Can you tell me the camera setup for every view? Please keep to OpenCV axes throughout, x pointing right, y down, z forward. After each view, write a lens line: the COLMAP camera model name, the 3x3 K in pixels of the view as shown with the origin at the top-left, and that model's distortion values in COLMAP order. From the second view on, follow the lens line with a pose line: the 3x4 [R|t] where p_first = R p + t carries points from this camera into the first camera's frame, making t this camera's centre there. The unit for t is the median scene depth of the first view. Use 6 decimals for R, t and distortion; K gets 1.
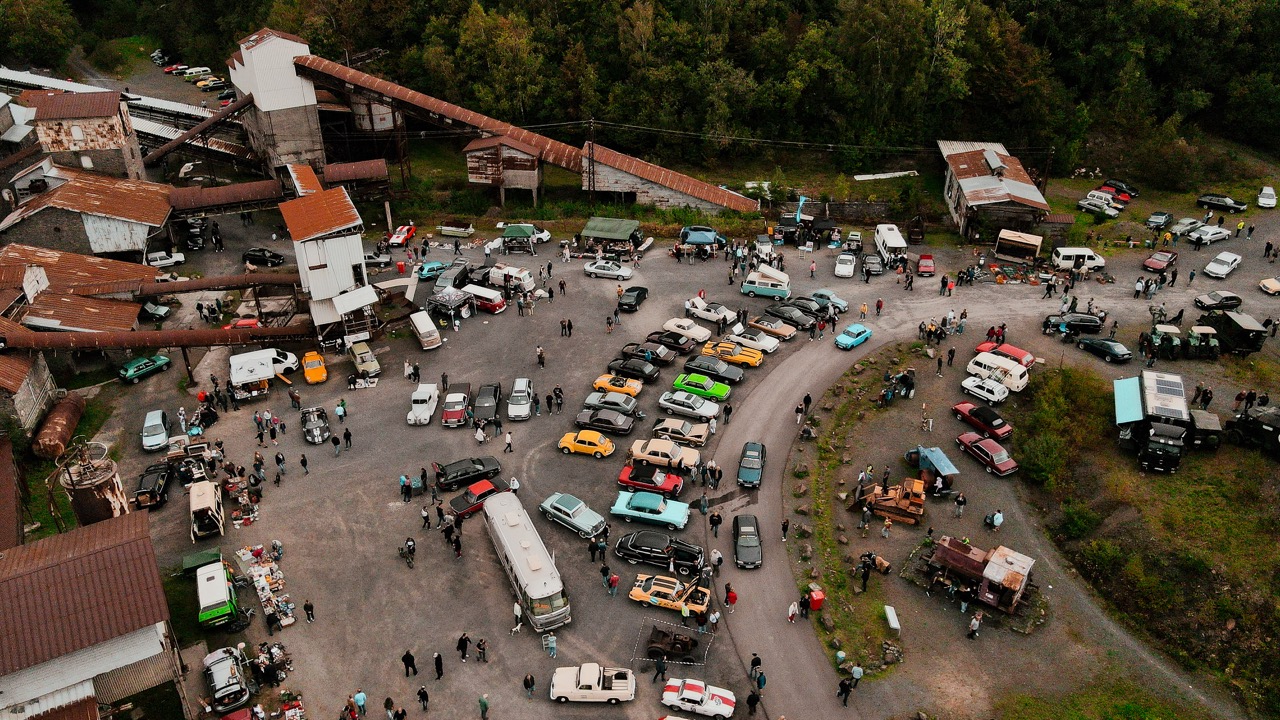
lens RADIAL K [[940.5, 0, 634.8], [0, 940.5, 359.8], [0, 0, 1]] dist [0.020477, 0.009667]
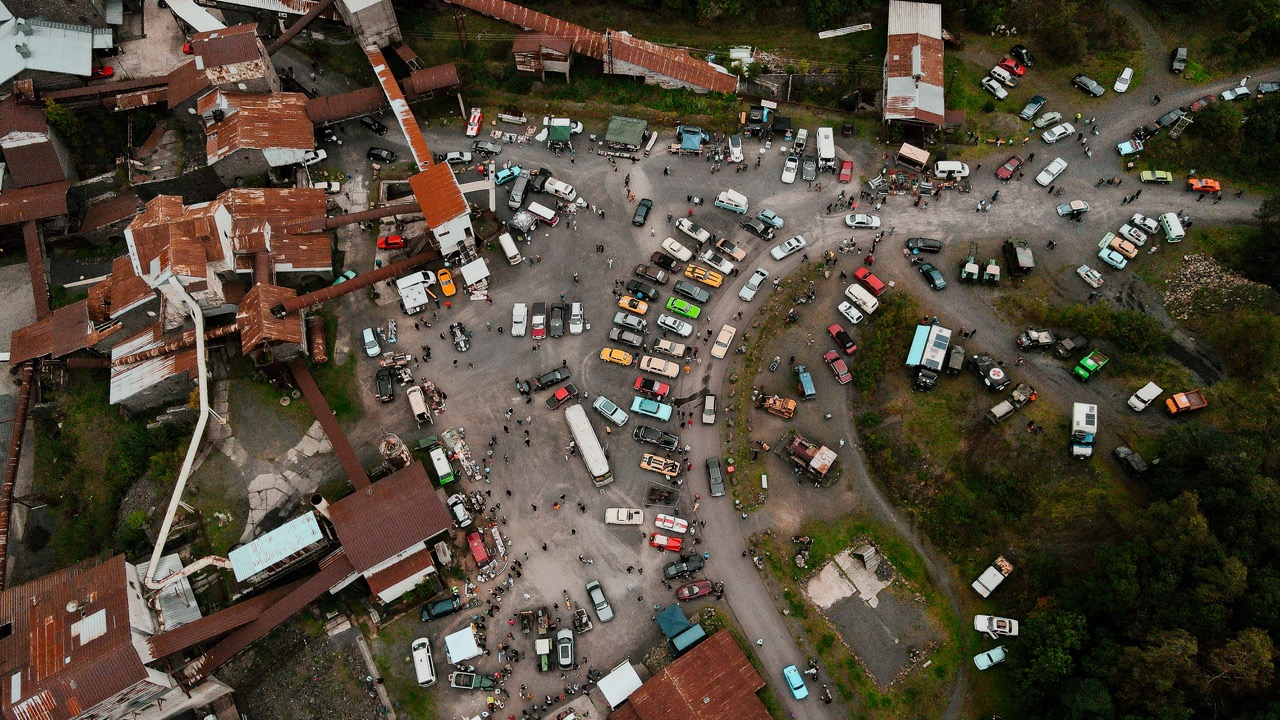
lens RADIAL K [[940.5, 0, 634.8], [0, 940.5, 359.8], [0, 0, 1]] dist [0.020477, 0.009667]
pose [[0.999892, -0.000849, -0.014640, 0.008911], [0.008623, 0.841539, 0.540128, -0.781208], [0.011862, -0.540196, 0.841455, -0.451785]]
